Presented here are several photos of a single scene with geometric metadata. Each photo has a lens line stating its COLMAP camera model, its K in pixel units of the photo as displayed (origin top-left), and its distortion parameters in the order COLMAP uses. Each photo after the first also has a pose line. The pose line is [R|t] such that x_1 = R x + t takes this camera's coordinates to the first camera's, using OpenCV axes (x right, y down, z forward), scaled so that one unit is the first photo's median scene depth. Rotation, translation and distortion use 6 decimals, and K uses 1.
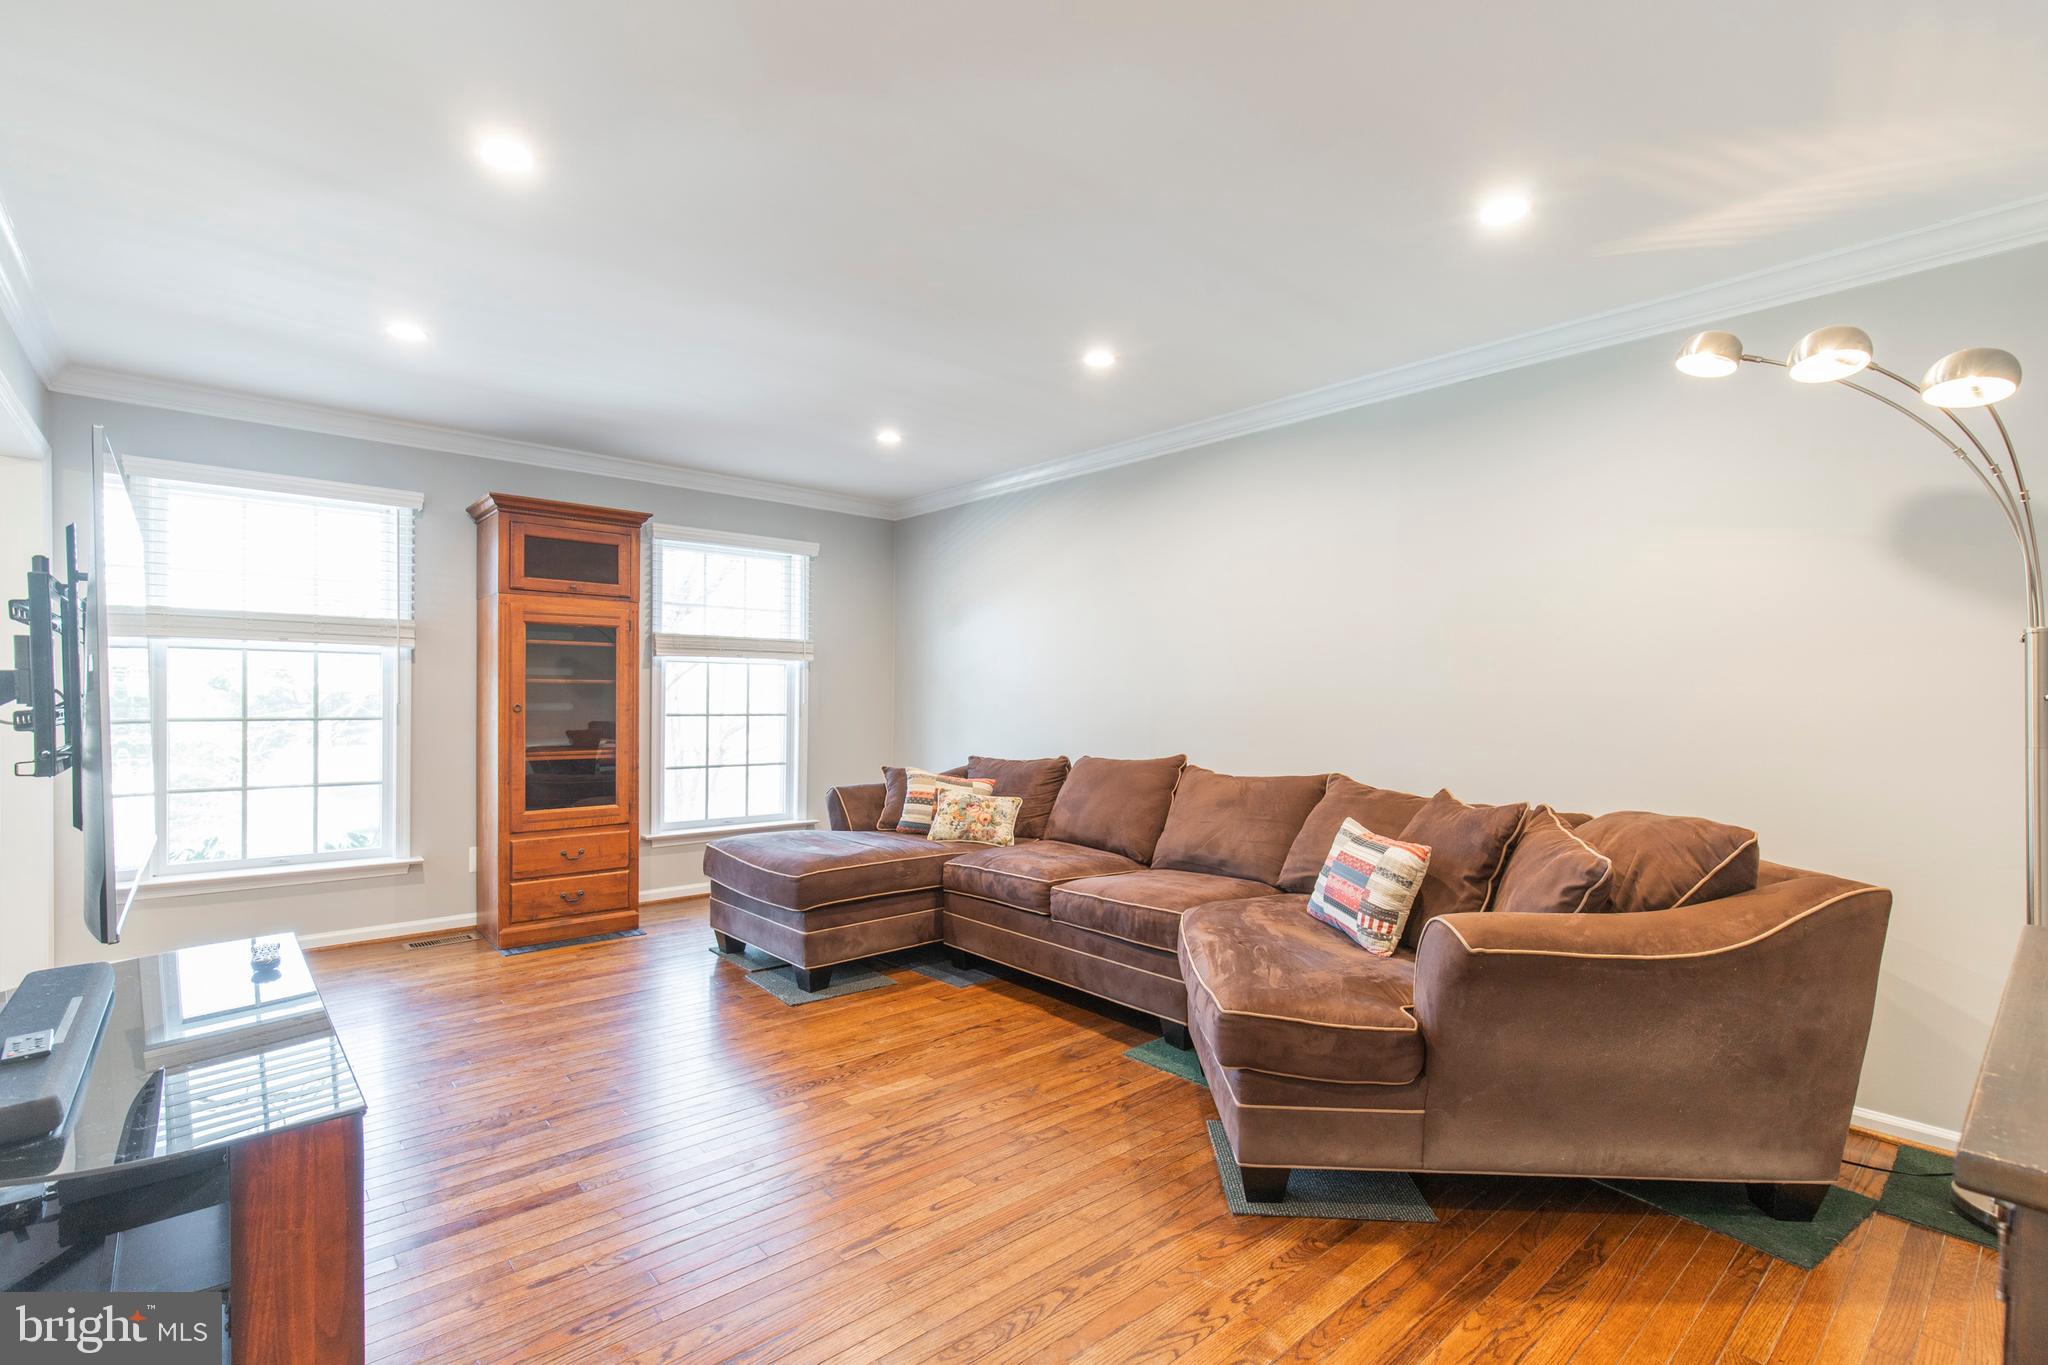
lens RADIAL K [[926.2, 0, 1042.6], [0, 926.2, 700.3], [0, 0, 1]] dist [0.001424, 0.000398]
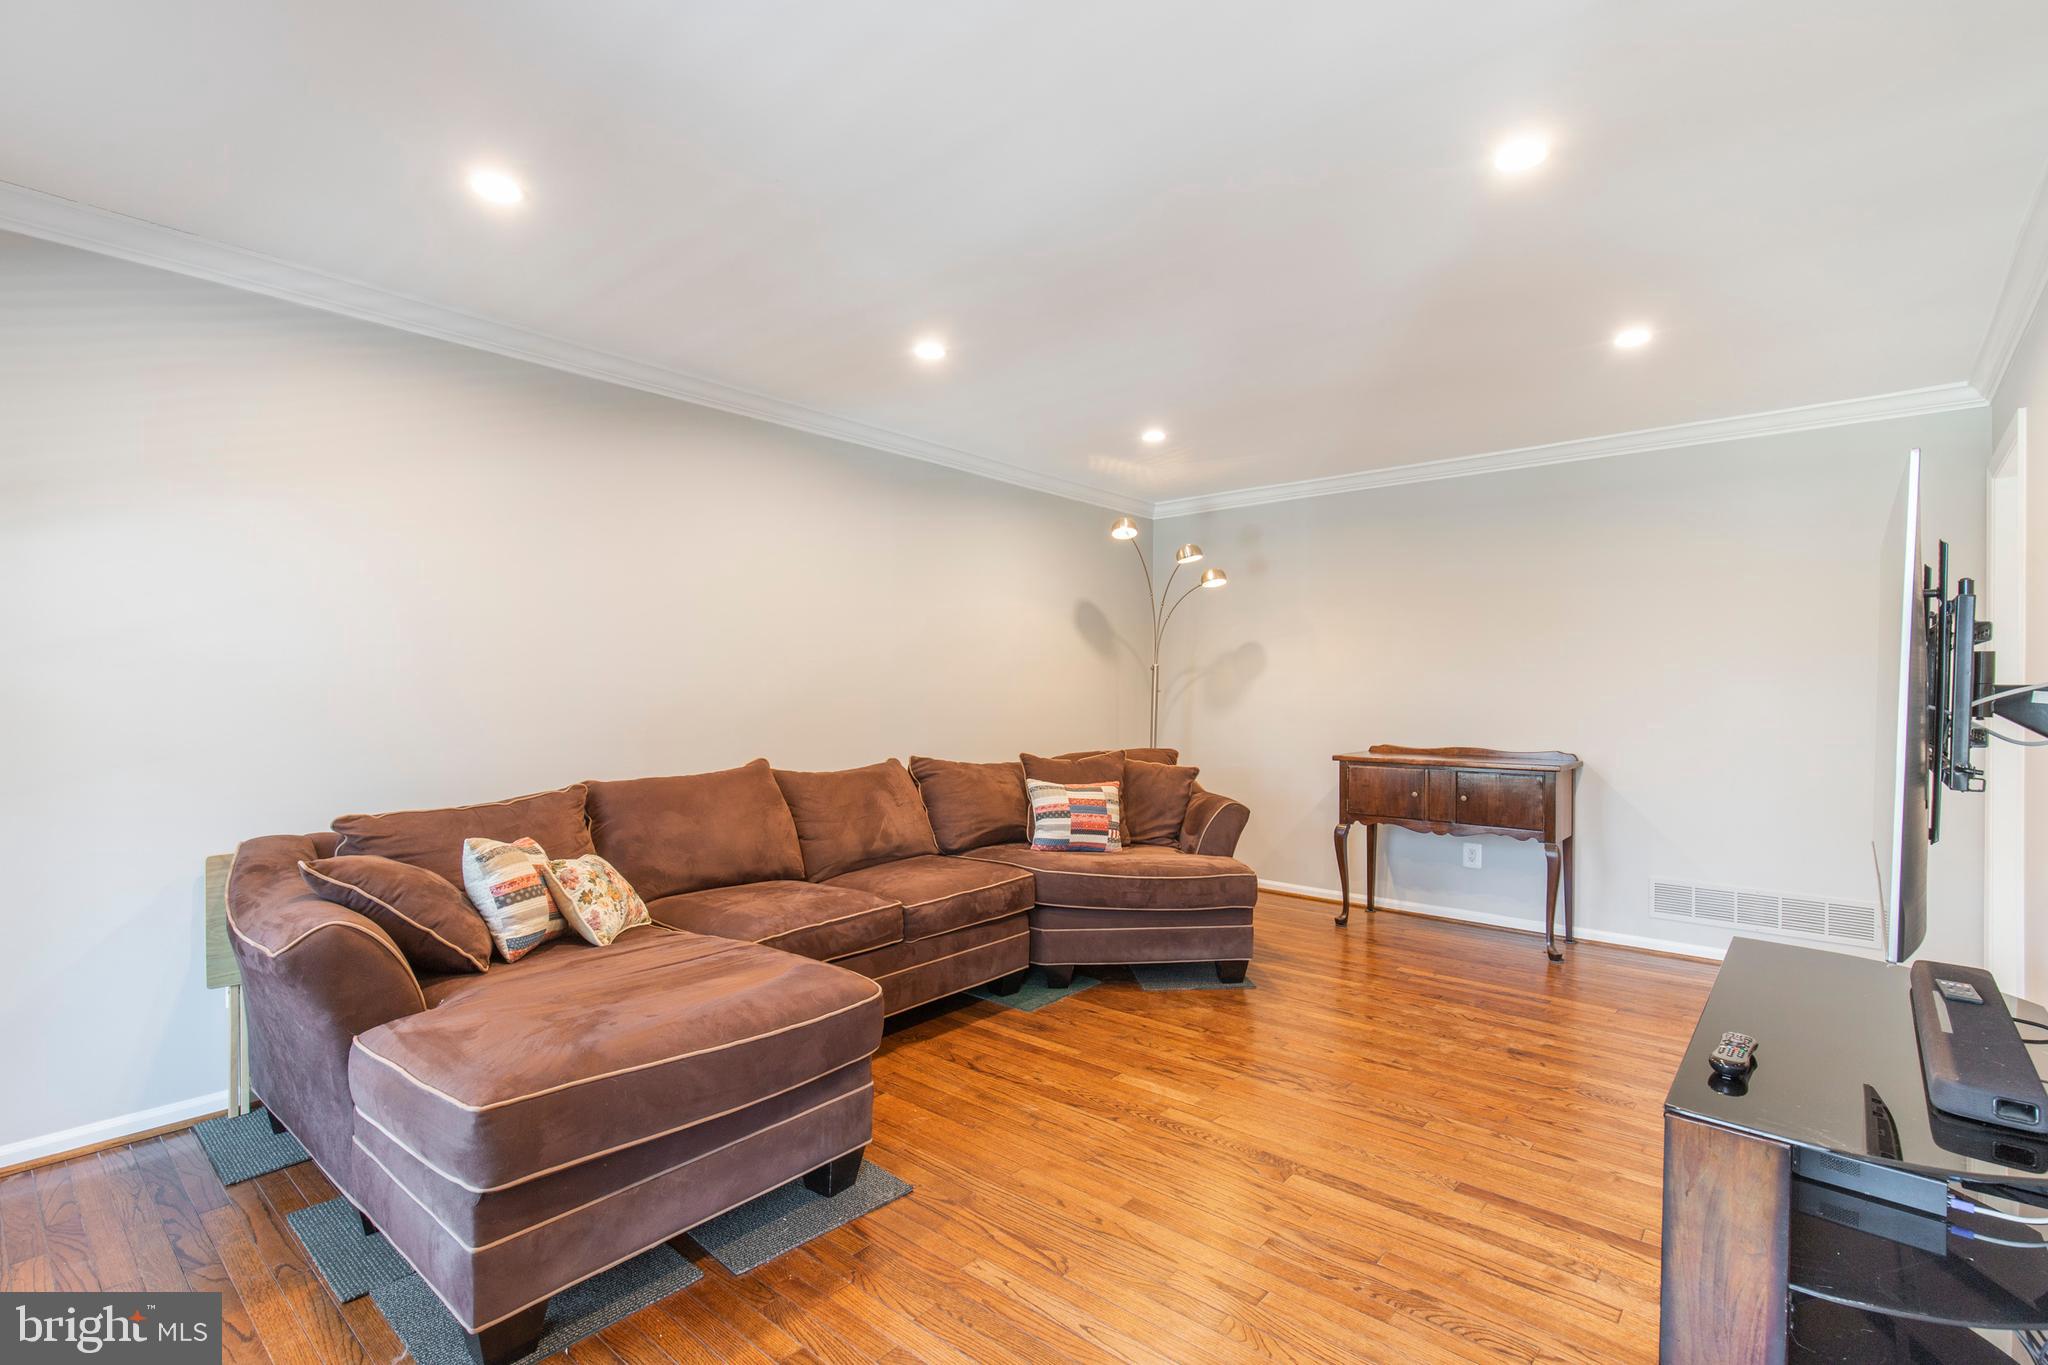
lens RADIAL K [[926.2, 0, 1035.6], [0, 926.2, 685.2], [0, 0, 1]] dist [0.001424, 0.000398]
pose [[-0.118949, -0.001738, 0.992899, -1.274405], [0.005907, 0.999980, 0.002458, -0.021896], [-0.992883, 0.006158, -0.118937, 1.387266]]
